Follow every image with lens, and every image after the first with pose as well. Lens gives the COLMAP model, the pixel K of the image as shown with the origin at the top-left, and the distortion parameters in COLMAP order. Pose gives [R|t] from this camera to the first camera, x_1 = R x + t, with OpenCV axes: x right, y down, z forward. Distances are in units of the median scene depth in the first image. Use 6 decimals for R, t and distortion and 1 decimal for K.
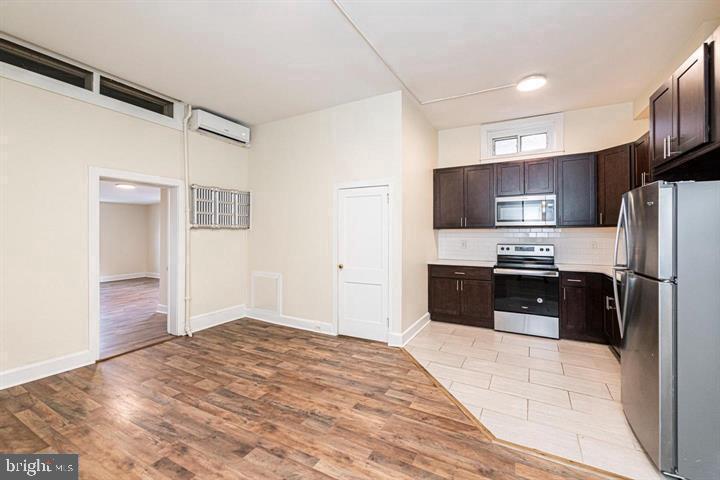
lens RADIAL K [[293.3, 0, 370.3], [0, 293.3, 231.5], [0, 0, 1]] dist [0.003497, -0.000196]
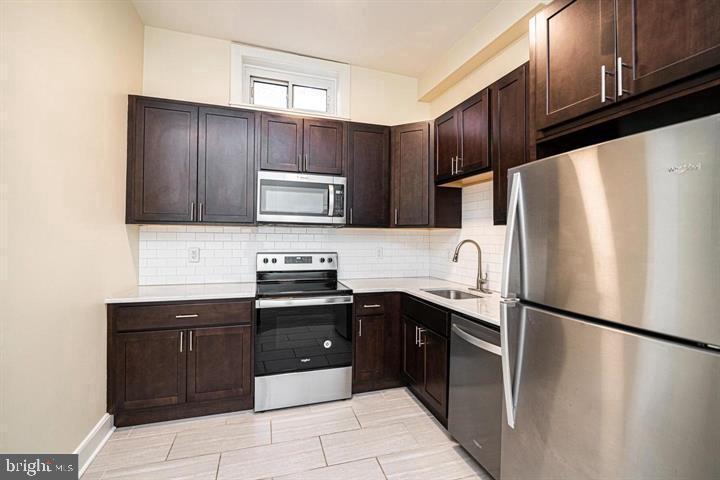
lens RADIAL K [[322.6, 0, 369.2], [0, 322.6, 237.5], [0, 0, 1]] dist [-0.016562, 0.000200]
pose [[0.694291, 0.006187, 0.719668, 0.151709], [-0.017548, 0.999811, 0.008333, 0.003329], [-0.719480, -0.018414, 0.694269, 0.476911]]
